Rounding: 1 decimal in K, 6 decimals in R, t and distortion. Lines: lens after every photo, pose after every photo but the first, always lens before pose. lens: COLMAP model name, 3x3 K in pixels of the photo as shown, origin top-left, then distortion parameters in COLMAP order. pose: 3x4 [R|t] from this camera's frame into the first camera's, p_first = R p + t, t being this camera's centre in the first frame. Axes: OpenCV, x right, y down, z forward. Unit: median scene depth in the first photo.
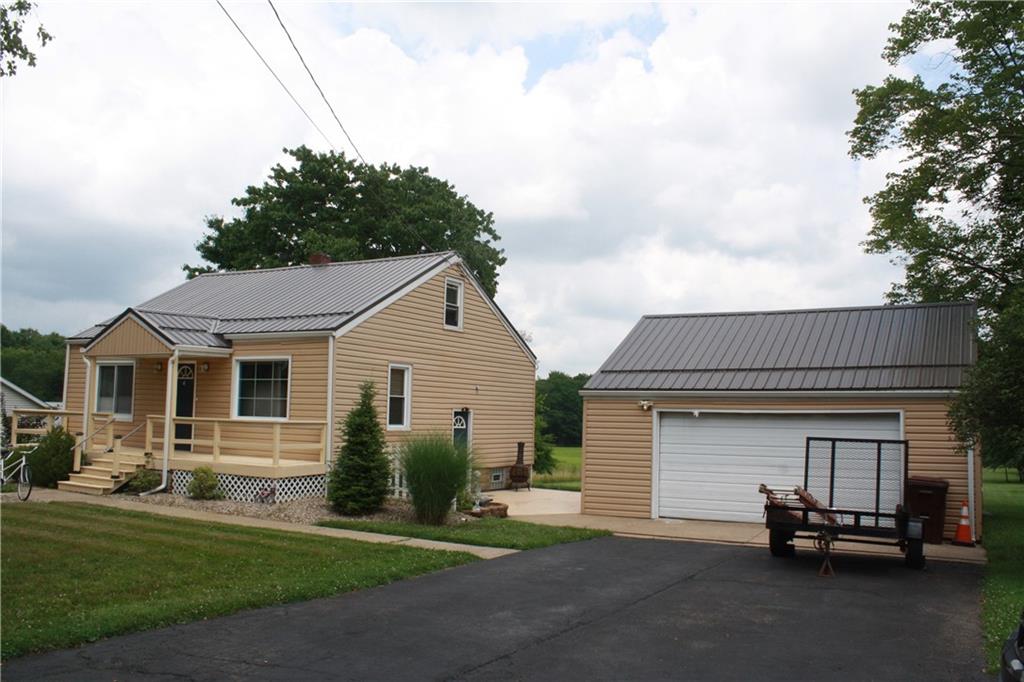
lens RADIAL K [[868.1, 0, 513.9], [0, 868.1, 341.1], [0, 0, 1]] dist [-0.163321, 0.150661]
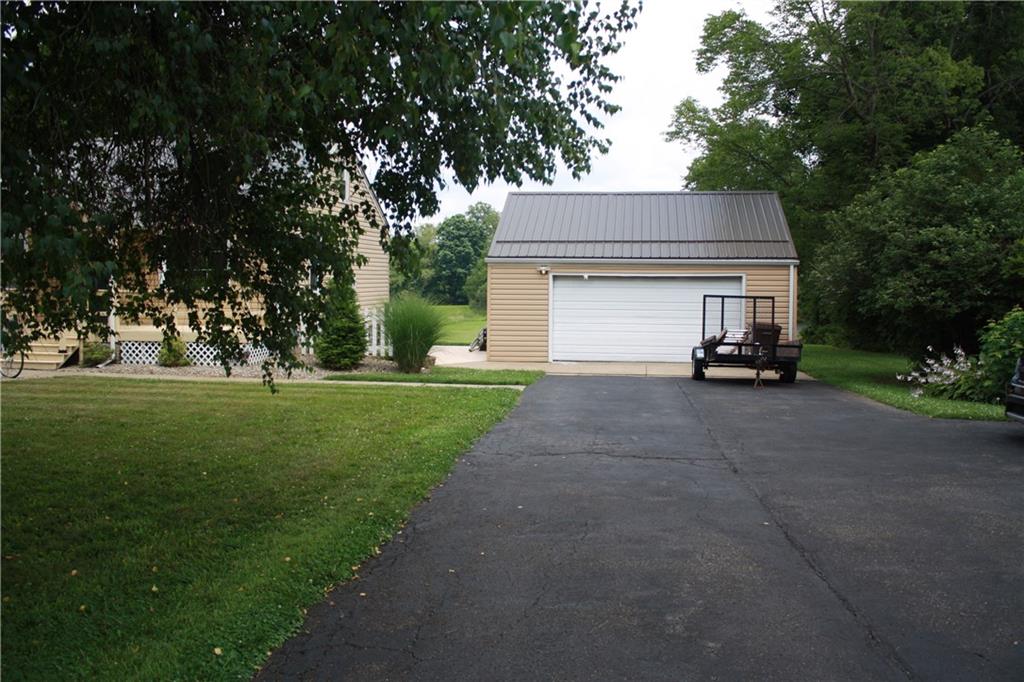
lens RADIAL K [[868.1, 0, 511.9], [0, 868.1, 345.3], [0, 0, 1]] dist [-0.163321, 0.150661]
pose [[0.933108, -0.043688, 0.356932, -0.322836], [-0.017385, 0.985951, 0.166128, -0.023158], [-0.359175, -0.161221, 0.919239, -0.123759]]
